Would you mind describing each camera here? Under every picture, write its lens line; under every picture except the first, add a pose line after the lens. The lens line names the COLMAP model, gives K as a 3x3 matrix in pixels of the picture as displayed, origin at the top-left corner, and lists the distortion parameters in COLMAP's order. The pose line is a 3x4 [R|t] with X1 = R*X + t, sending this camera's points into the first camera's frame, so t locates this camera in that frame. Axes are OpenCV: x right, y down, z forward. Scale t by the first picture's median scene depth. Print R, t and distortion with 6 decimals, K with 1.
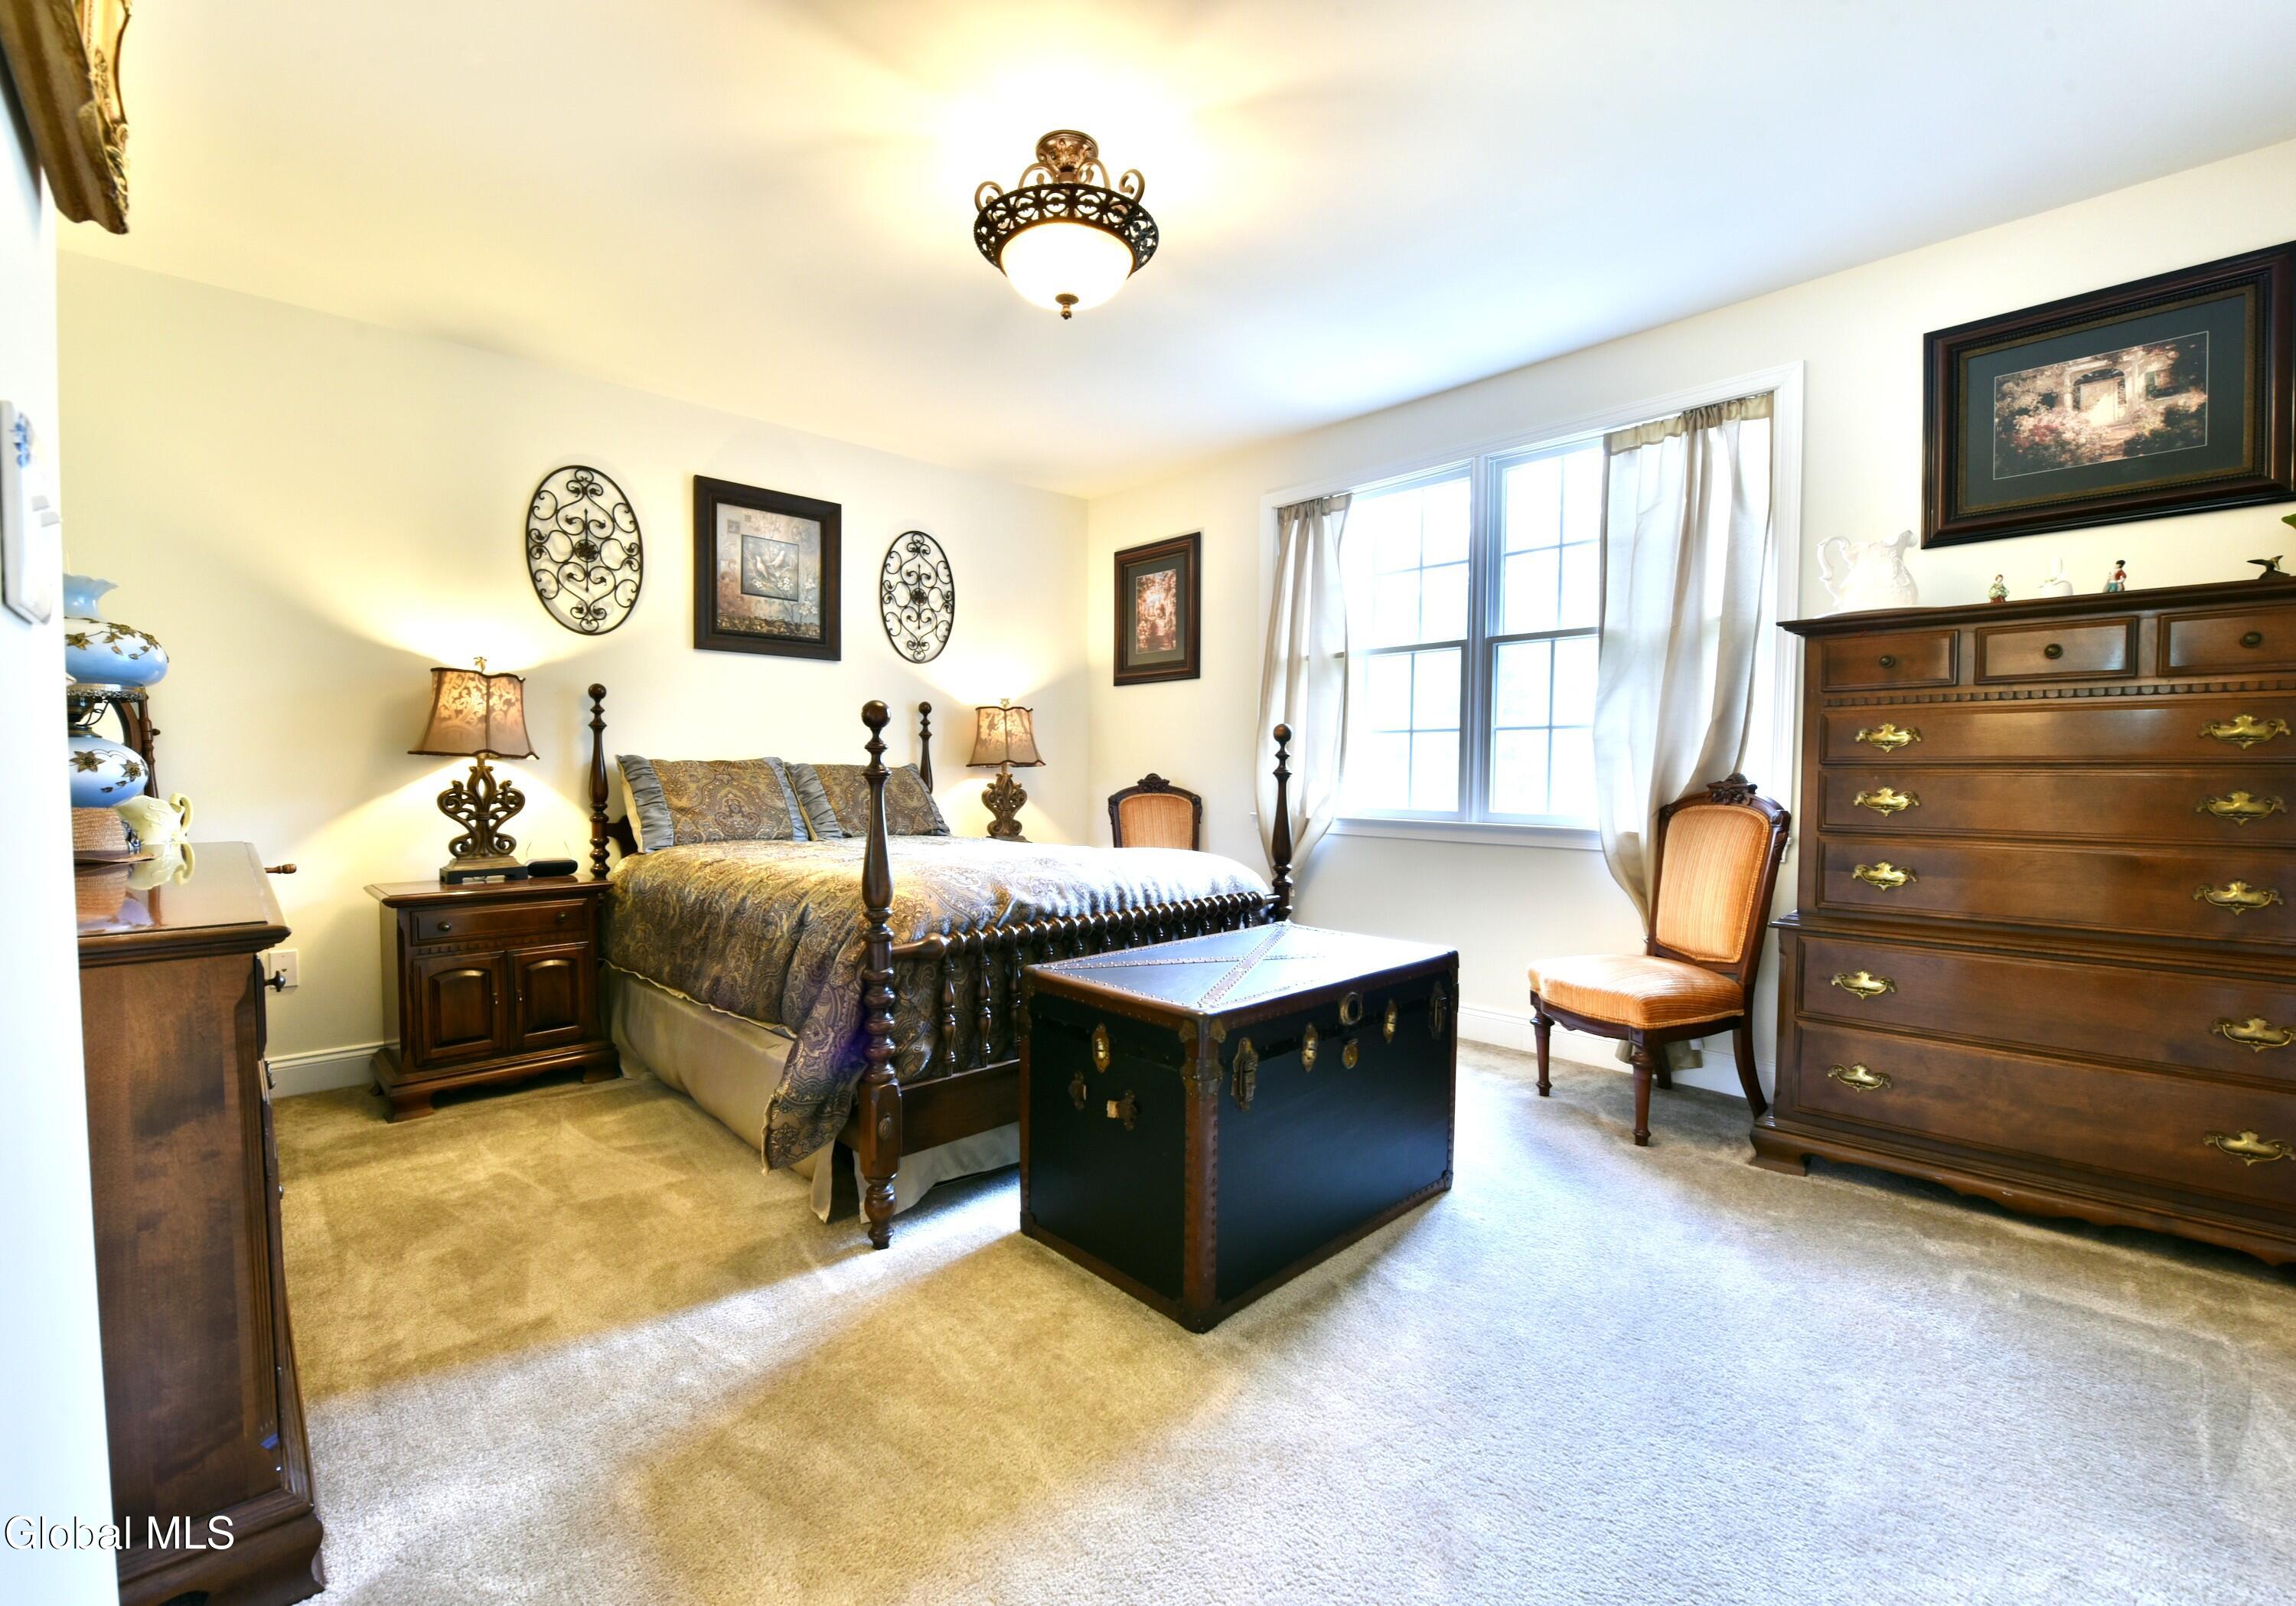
lens RADIAL K [[942.8, 0, 1134.8], [0, 942.8, 796.7], [0, 0, 1]] dist [0.003228, -0.000074]
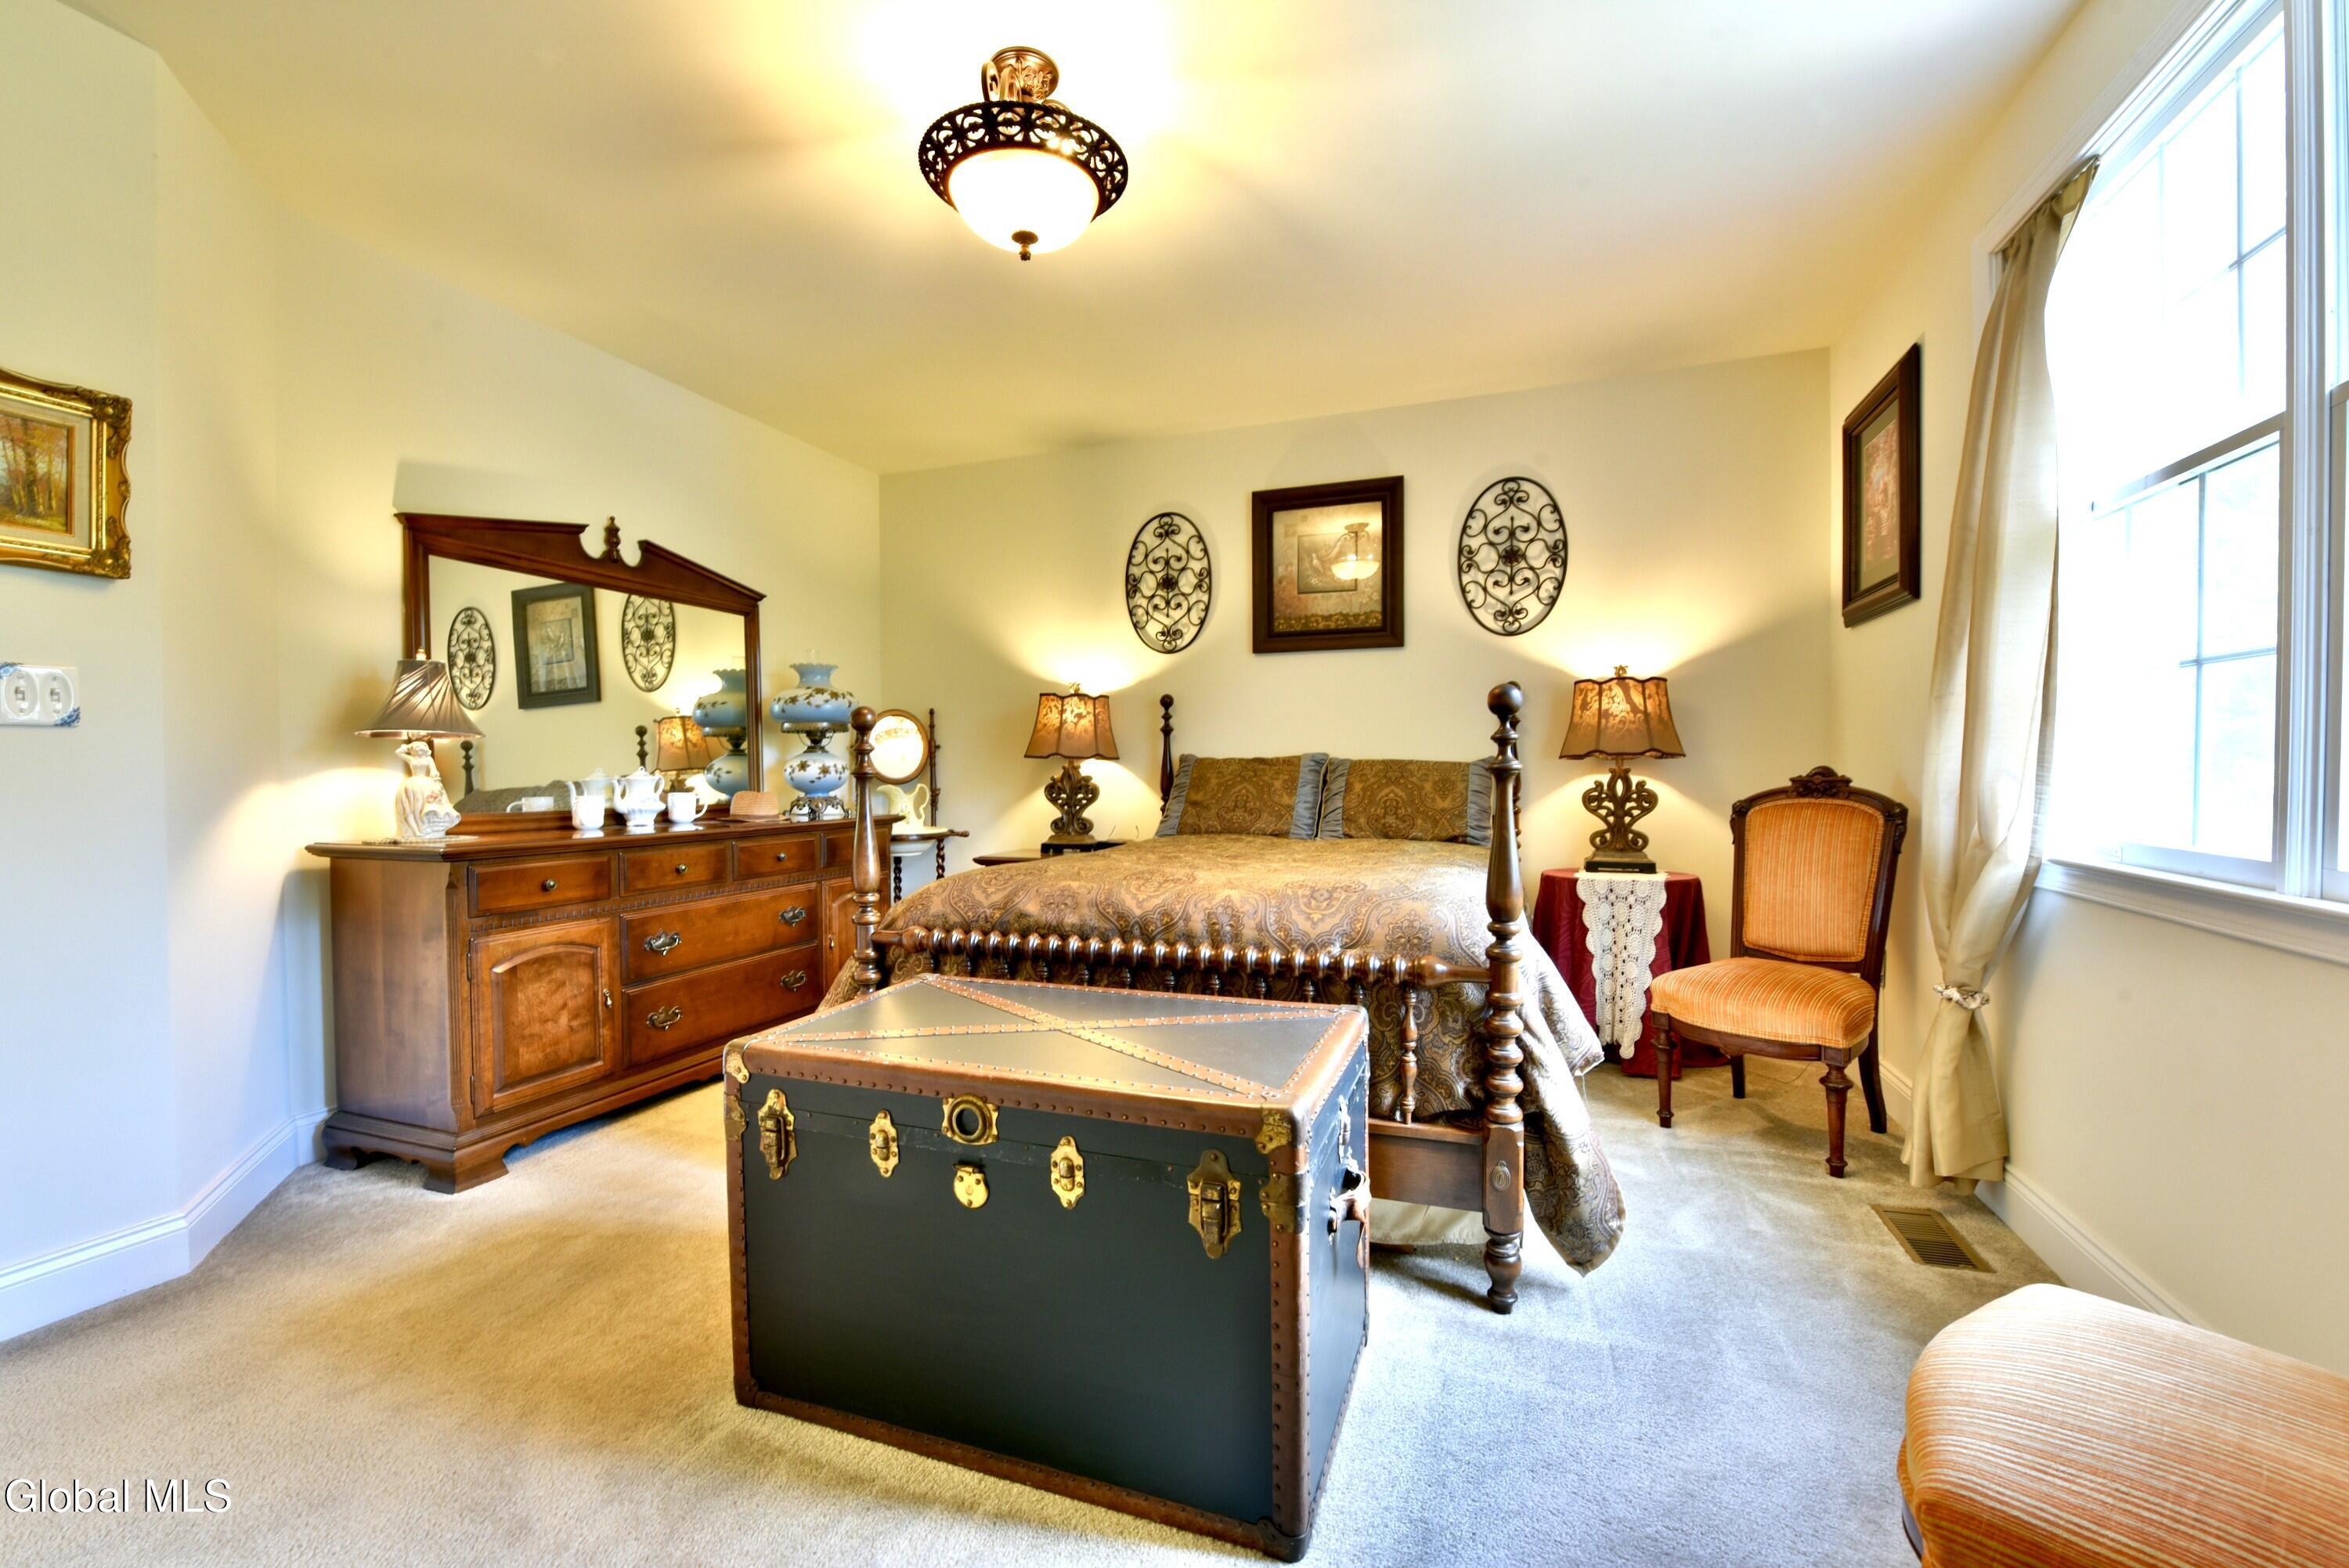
lens RADIAL K [[956.8, 0, 1169.4], [0, 956.8, 789.7], [0, 0, 1]] dist [-0.008936, -0.003510]
pose [[0.463492, 0.010868, -0.886035, 0.422652], [-0.018120, 0.999832, 0.002786, -0.003360], [0.885916, 0.014764, 0.463611, 0.387051]]
